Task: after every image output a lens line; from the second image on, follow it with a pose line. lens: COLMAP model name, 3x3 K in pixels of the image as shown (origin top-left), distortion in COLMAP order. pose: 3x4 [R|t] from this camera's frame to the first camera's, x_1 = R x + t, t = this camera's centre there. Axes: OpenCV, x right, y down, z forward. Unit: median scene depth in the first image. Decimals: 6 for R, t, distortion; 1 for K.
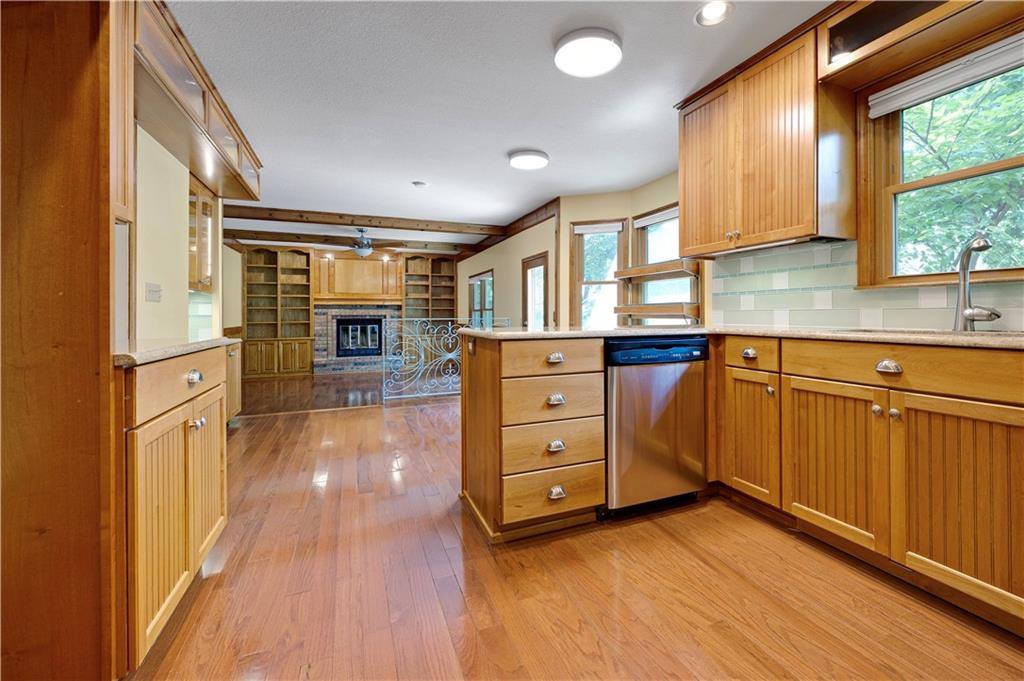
lens RADIAL K [[440.7, 0, 544.1], [0, 440.7, 313.1], [0, 0, 1]] dist [0.001462, 0.000029]
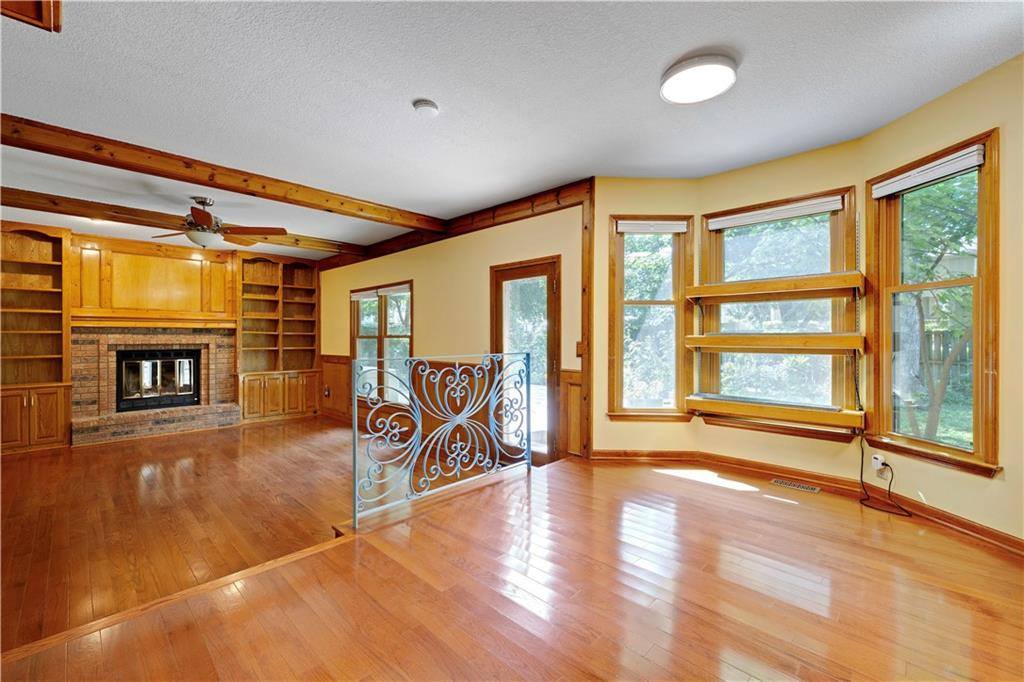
lens RADIAL K [[427.5, 0, 511.4], [0, 427.5, 337.4], [0, 0, 1]] dist [-0.001198, -0.000040]
pose [[0.922577, 0.001614, 0.385809, -0.468303], [-0.002115, 0.999997, 0.000873, -0.015274], [-0.385807, -0.001622, 0.922578, 0.580987]]
